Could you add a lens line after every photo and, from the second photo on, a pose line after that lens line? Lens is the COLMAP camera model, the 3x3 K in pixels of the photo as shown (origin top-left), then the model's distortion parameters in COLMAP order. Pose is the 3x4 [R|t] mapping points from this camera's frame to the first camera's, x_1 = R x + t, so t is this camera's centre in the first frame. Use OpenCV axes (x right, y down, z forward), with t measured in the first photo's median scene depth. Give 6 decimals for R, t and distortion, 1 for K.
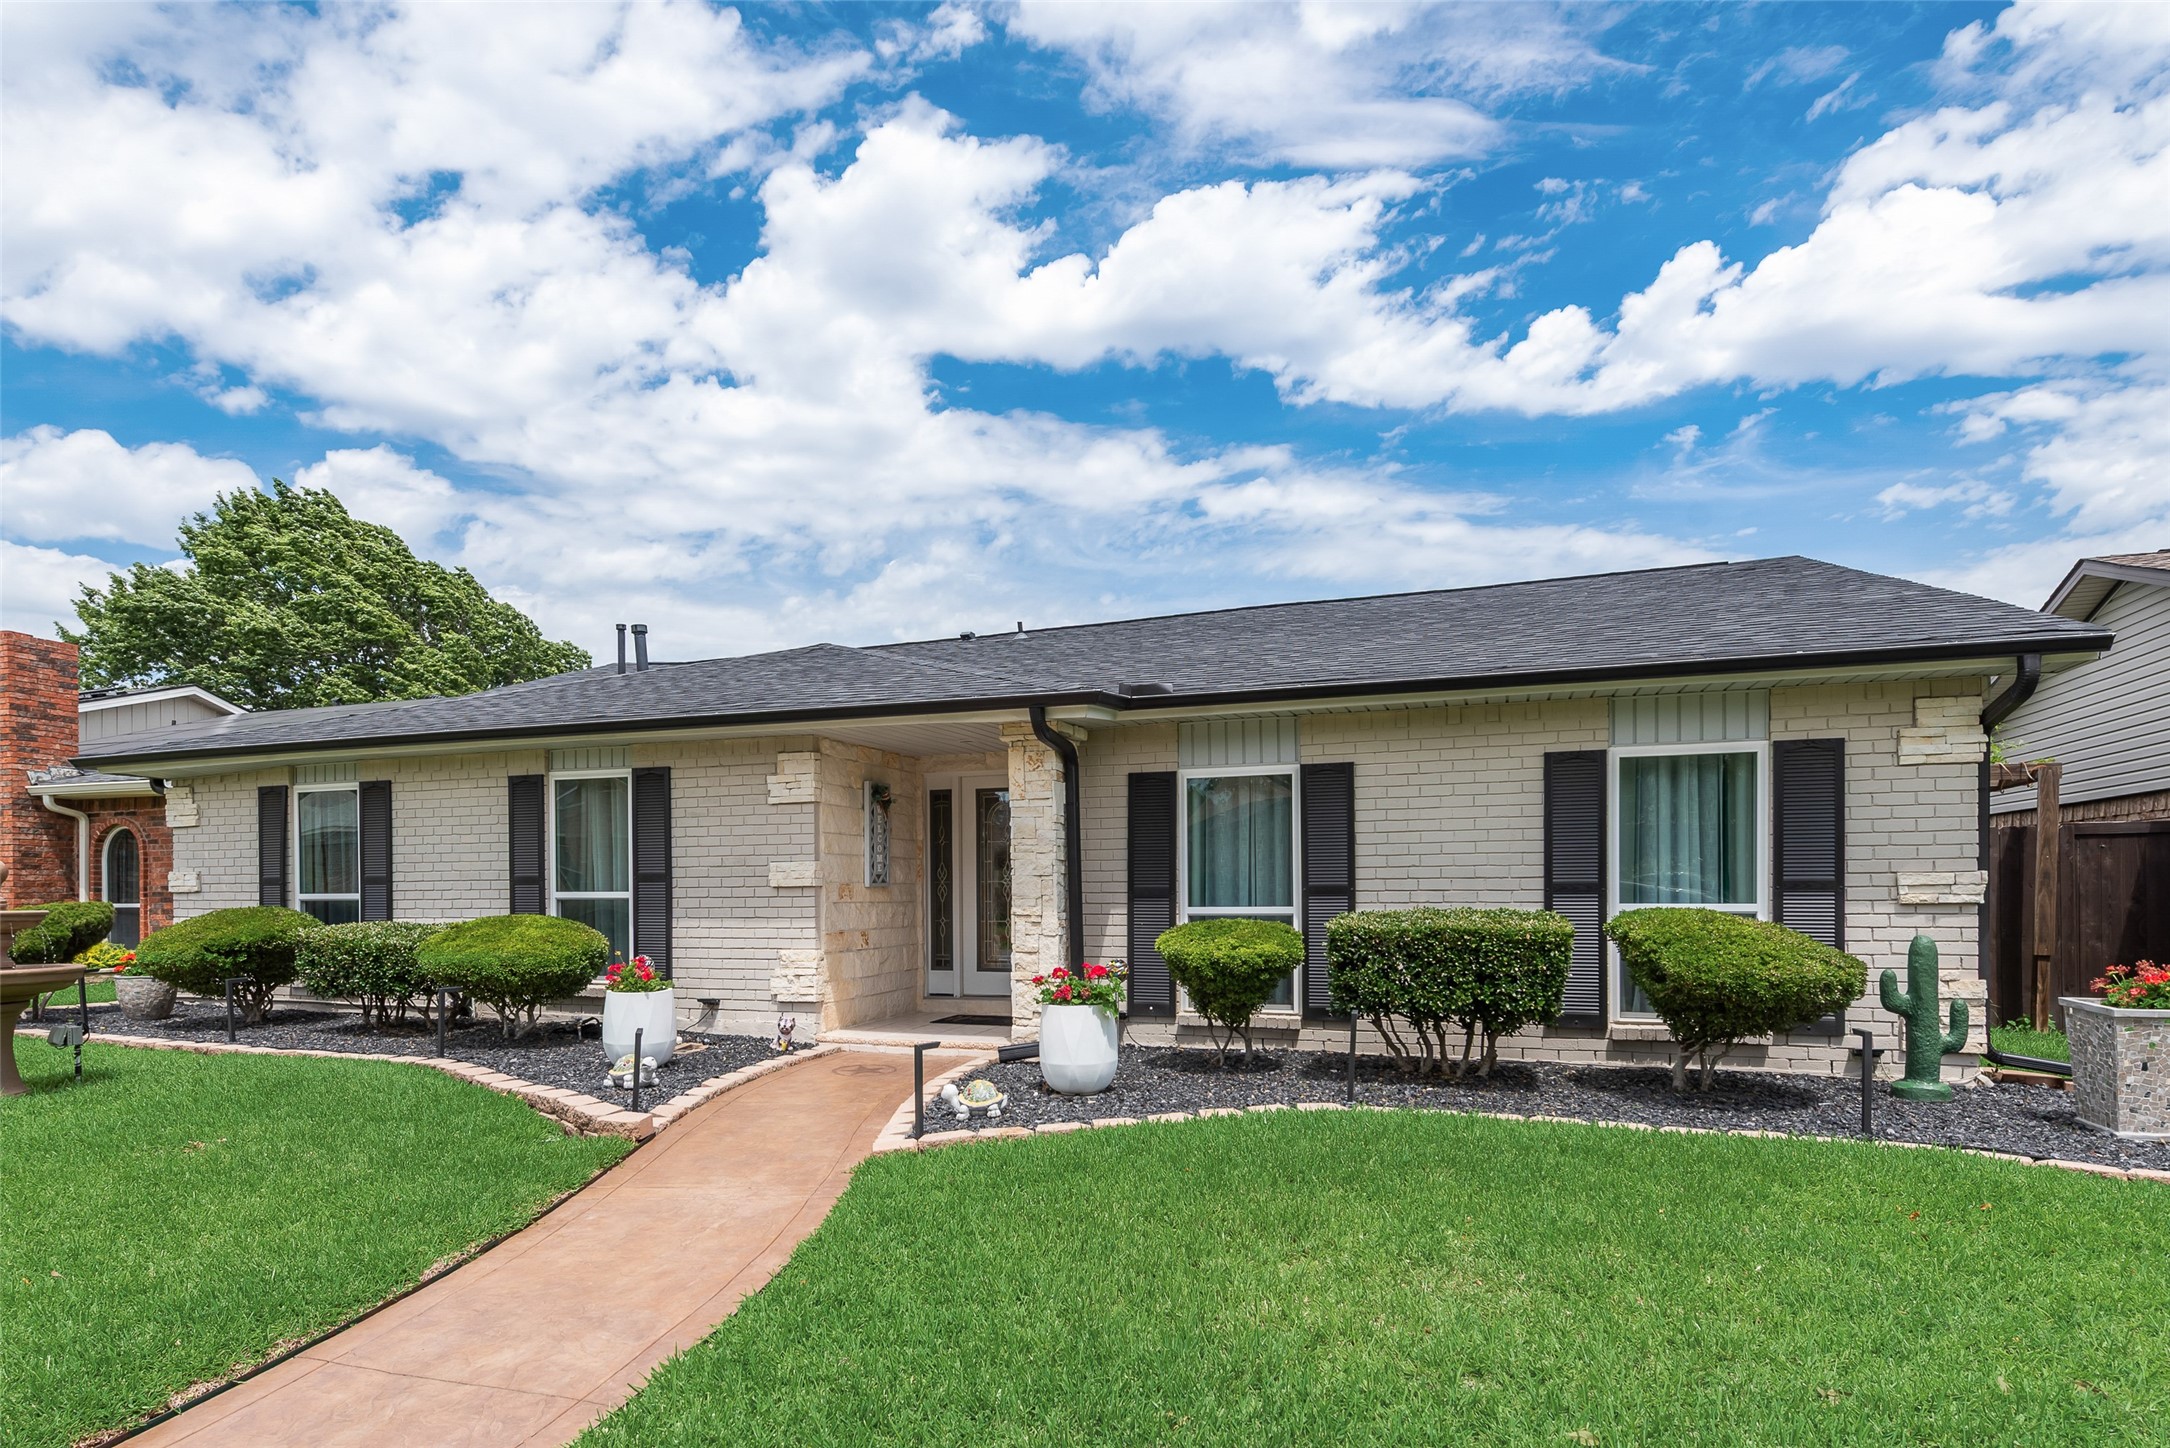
lens RADIAL K [[849.3, 0, 1085.0], [0, 849.3, 724.0], [0, 0, 1]] dist [-0.001243, -0.000153]
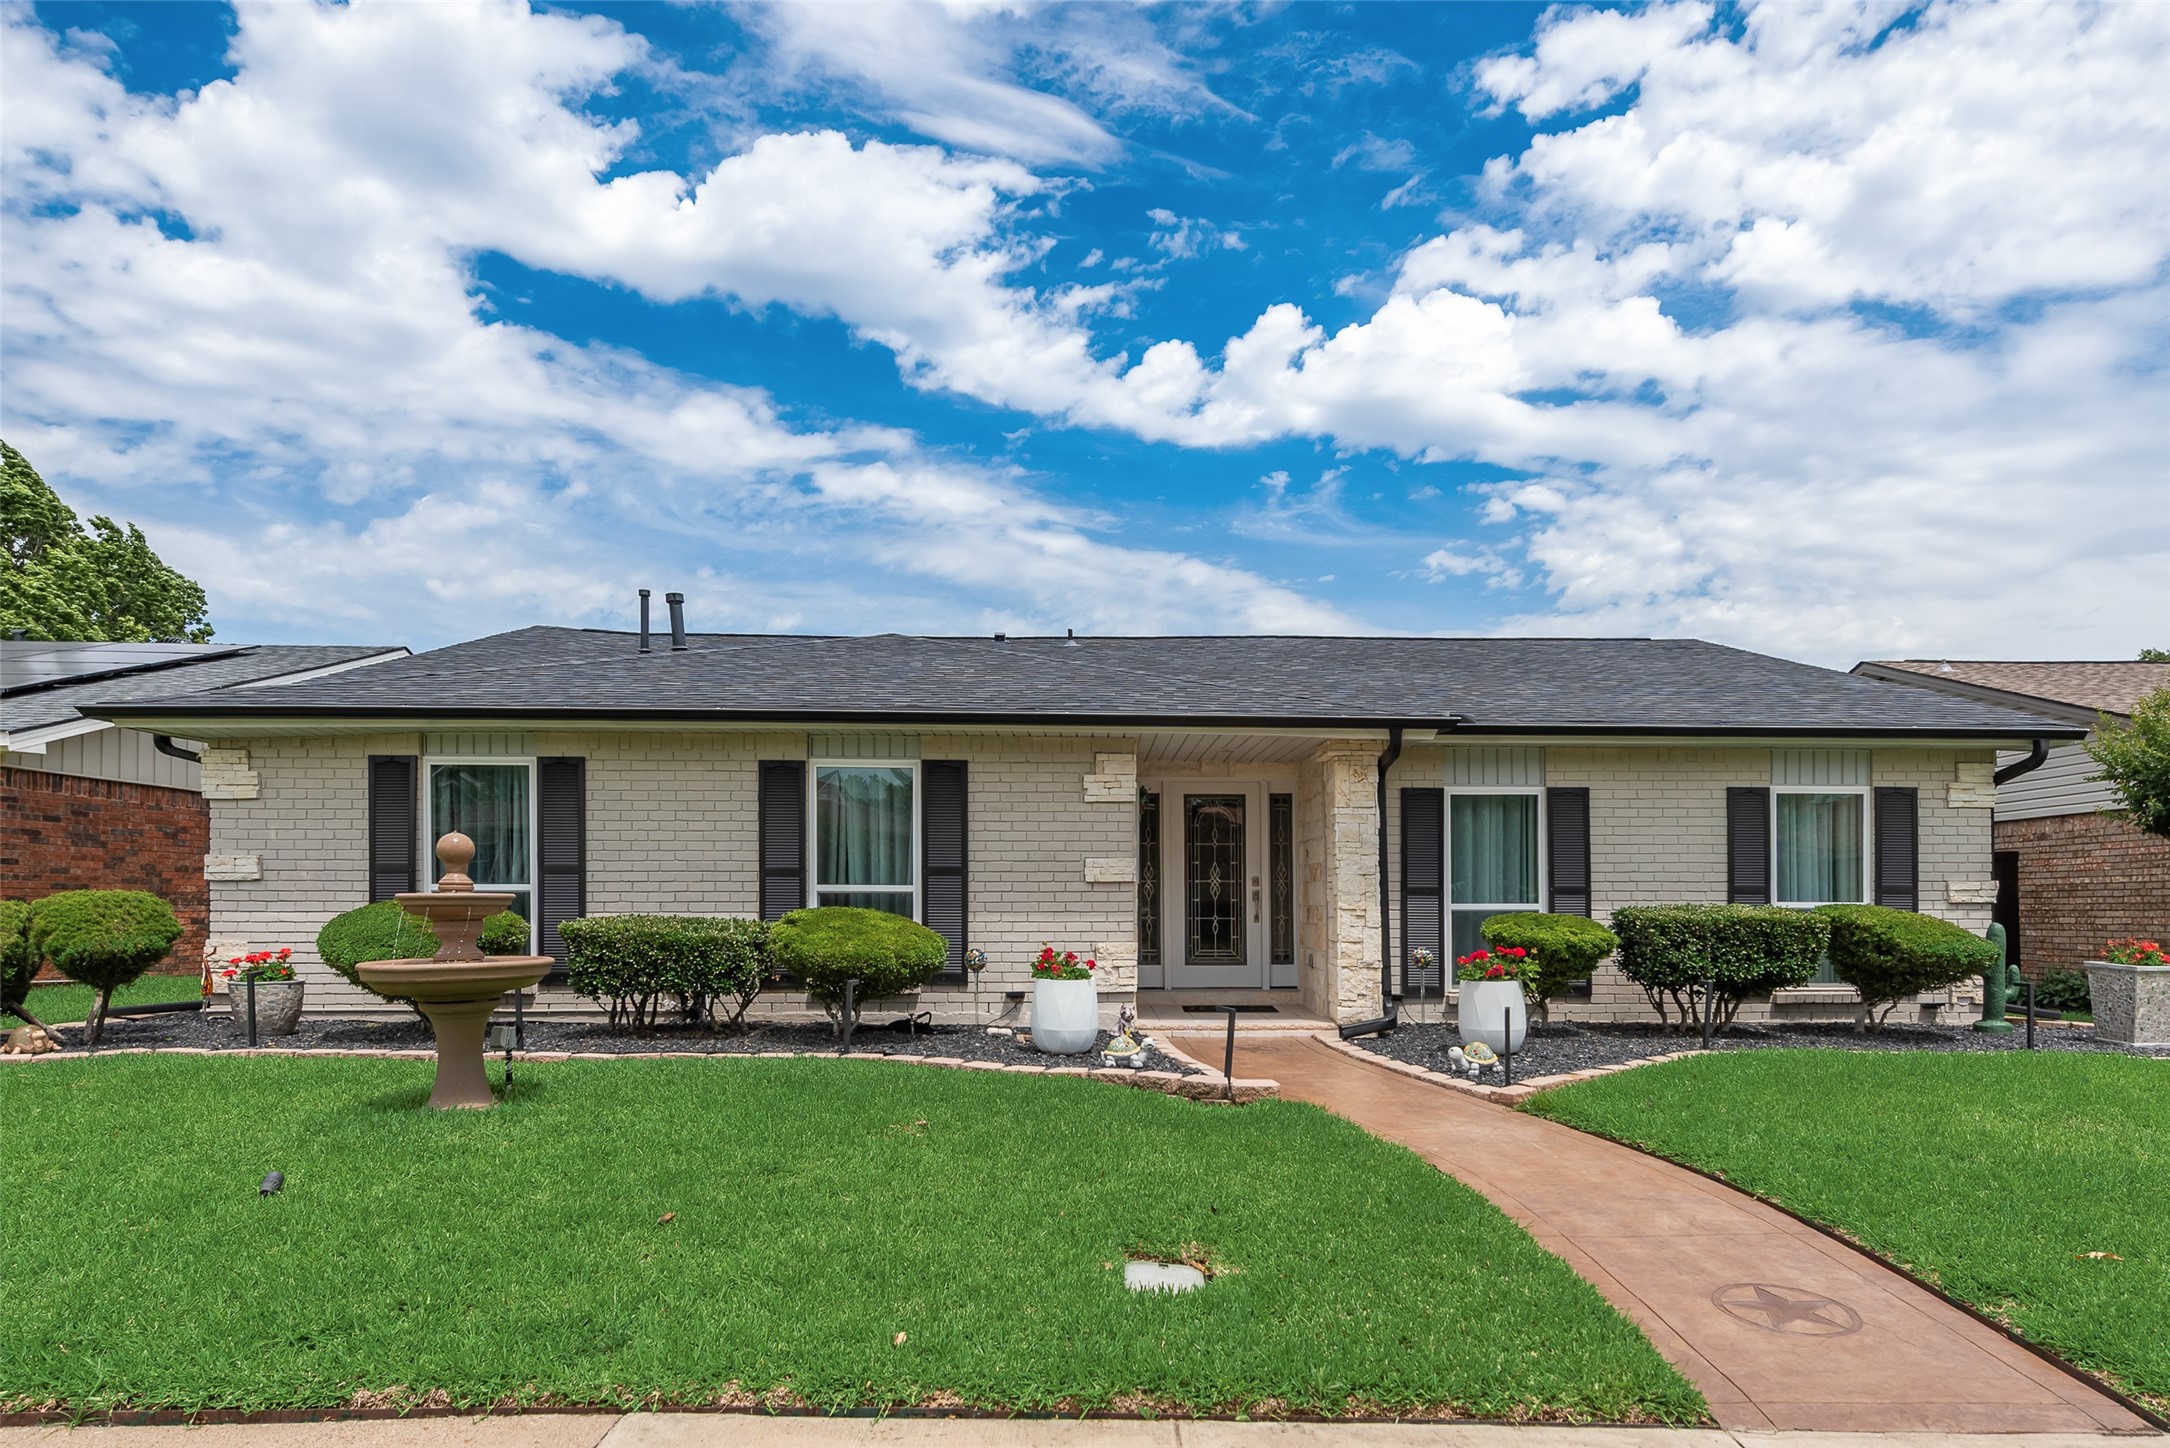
lens RADIAL K [[873.2, 0, 1085.0], [0, 873.2, 724.0], [0, 0, 1]] dist [-0.000902, -0.000091]
pose [[0.959344, 0.064164, 0.274849, -0.728109], [-0.062599, 0.997934, -0.014474, 0.016393], [-0.275210, -0.003320, 0.961378, -0.023682]]
